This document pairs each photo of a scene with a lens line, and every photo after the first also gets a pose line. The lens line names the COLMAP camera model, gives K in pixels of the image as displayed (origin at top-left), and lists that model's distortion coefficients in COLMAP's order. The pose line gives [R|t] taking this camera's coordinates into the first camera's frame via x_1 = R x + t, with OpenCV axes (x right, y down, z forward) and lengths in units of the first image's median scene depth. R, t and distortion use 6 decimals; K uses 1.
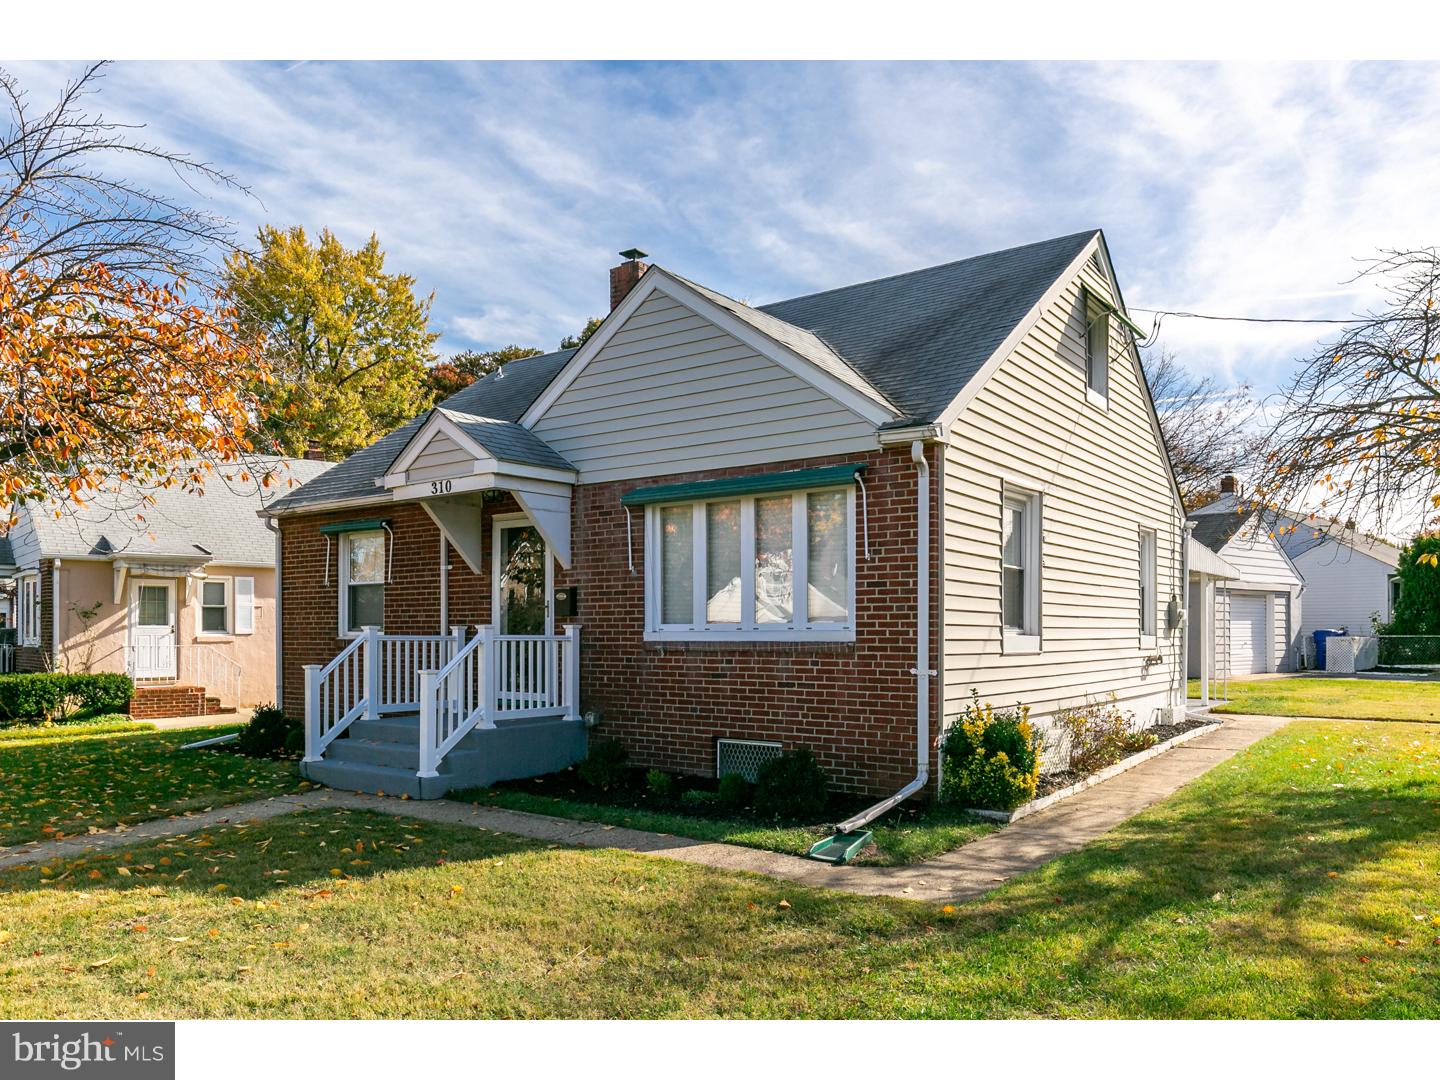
lens RADIAL K [[903.4, 0, 732.8], [0, 903.4, 553.9], [0, 0, 1]] dist [0.001135, -0.004951]
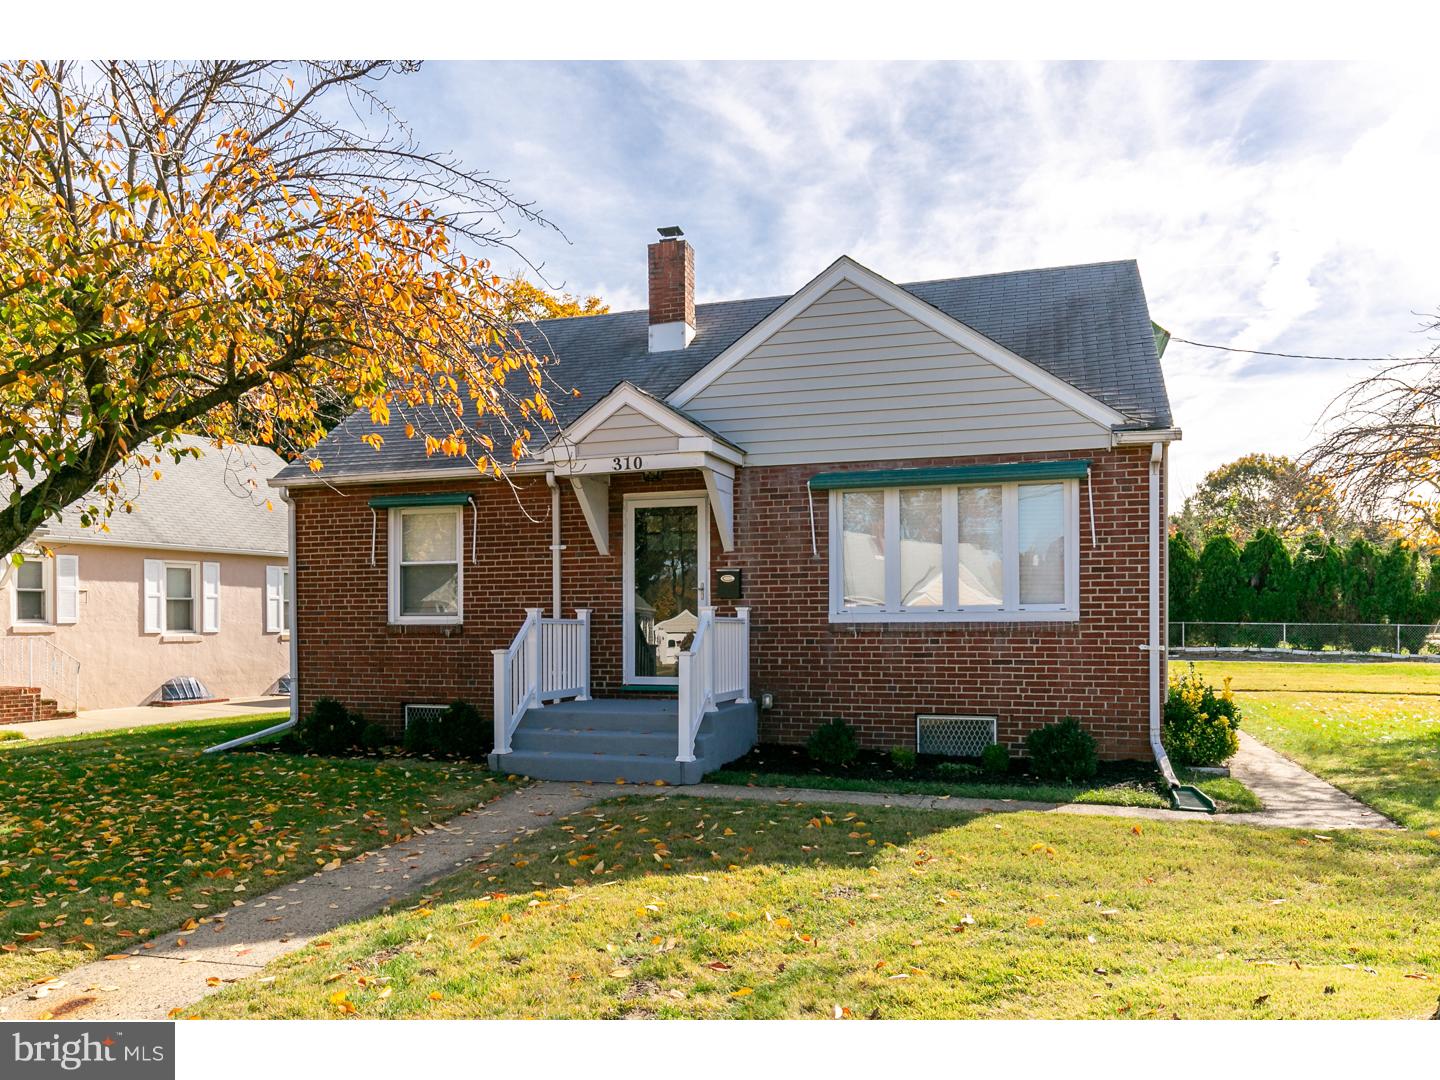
lens RADIAL K [[929.3, 0, 720.0], [0, 929.3, 538.5], [0, 0, 1]] dist [0.004099, -0.001103]
pose [[0.962975, 0.022745, 0.268630, -0.532616], [-0.021154, 0.999737, -0.008815, 0.014022], [-0.268760, 0.002806, 0.963203, 0.023632]]
